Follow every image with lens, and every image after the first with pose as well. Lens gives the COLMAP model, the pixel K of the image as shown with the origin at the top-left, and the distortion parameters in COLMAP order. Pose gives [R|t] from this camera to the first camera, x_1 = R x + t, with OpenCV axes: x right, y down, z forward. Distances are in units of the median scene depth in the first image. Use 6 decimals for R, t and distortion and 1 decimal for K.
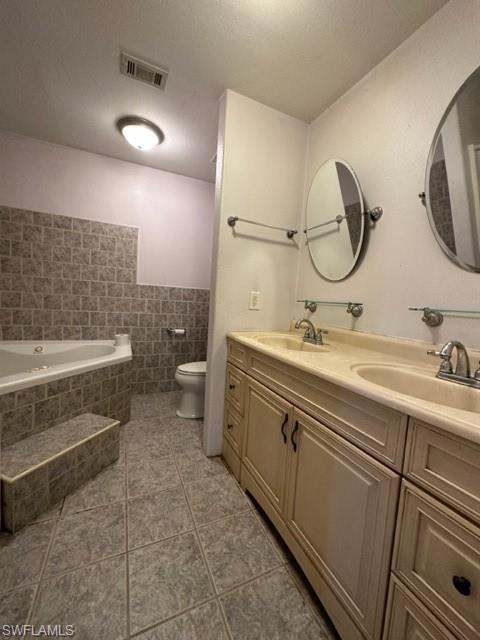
lens RADIAL K [[255.3, 0, 240.5], [0, 255.3, 319.8], [0, 0, 1]] dist [-0.001423, 0.000258]
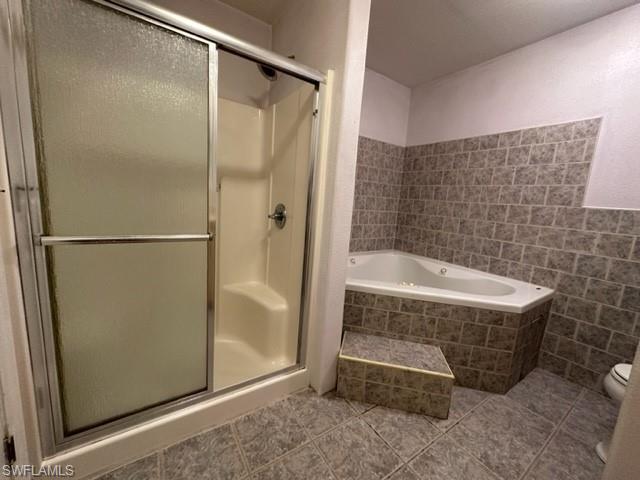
lens RADIAL K [[255.3, 0, 319.9], [0, 255.3, 239.8], [0, 0, 1]] dist [-0.001423, 0.000258]
pose [[0.155611, 0.099987, -0.982745, 0.148657], [-0.141367, 0.986878, 0.078023, -0.019633], [0.977650, 0.126787, 0.167704, 0.300779]]
